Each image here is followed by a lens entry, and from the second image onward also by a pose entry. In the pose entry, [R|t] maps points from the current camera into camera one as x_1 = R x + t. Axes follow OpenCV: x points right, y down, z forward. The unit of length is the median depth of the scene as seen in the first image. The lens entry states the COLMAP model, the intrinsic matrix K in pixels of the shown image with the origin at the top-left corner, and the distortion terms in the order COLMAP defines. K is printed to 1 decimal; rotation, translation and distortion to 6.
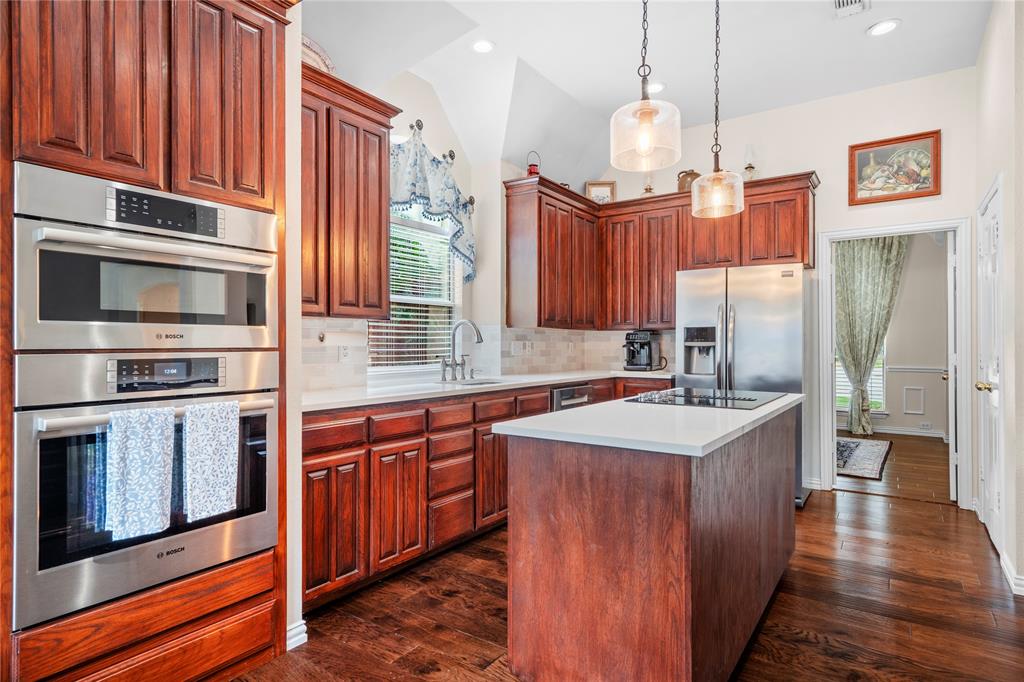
lens RADIAL K [[568.7, 0, 512.0], [0, 568.7, 344.9], [0, 0, 1]] dist [-0.001801, -0.000170]
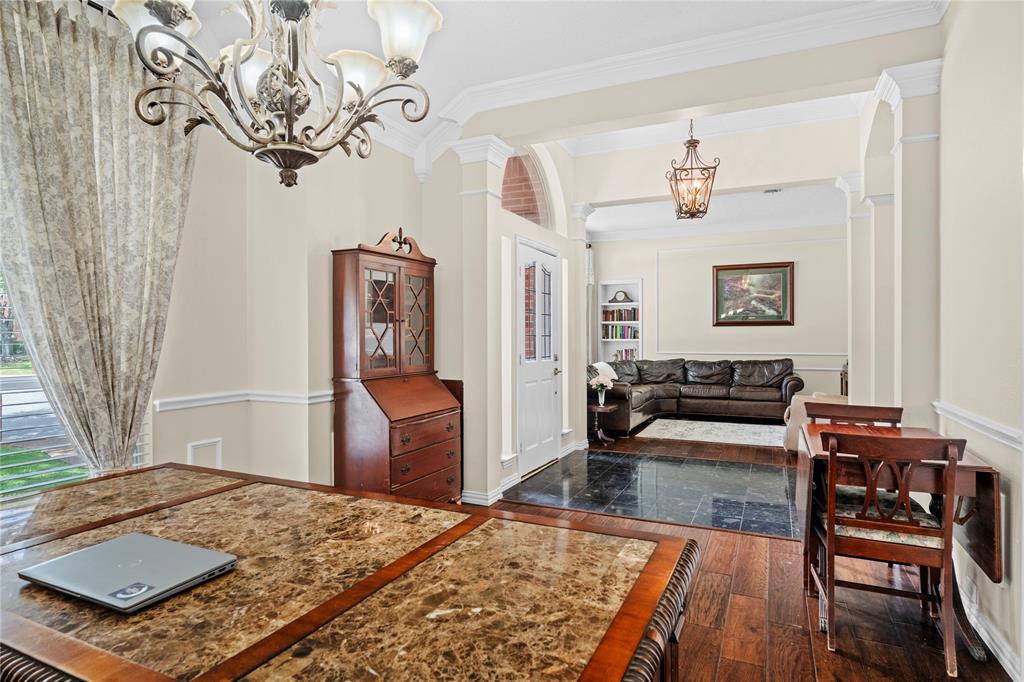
lens RADIAL K [[568.7, 0, 510.6], [0, 568.7, 342.3], [0, 0, 1]] dist [-0.001801, -0.000170]
pose [[-0.141916, -0.008935, 0.989838, 0.228686], [-0.000368, 0.999960, 0.008974, -0.006617], [-0.989879, 0.000909, -0.141914, 0.809268]]
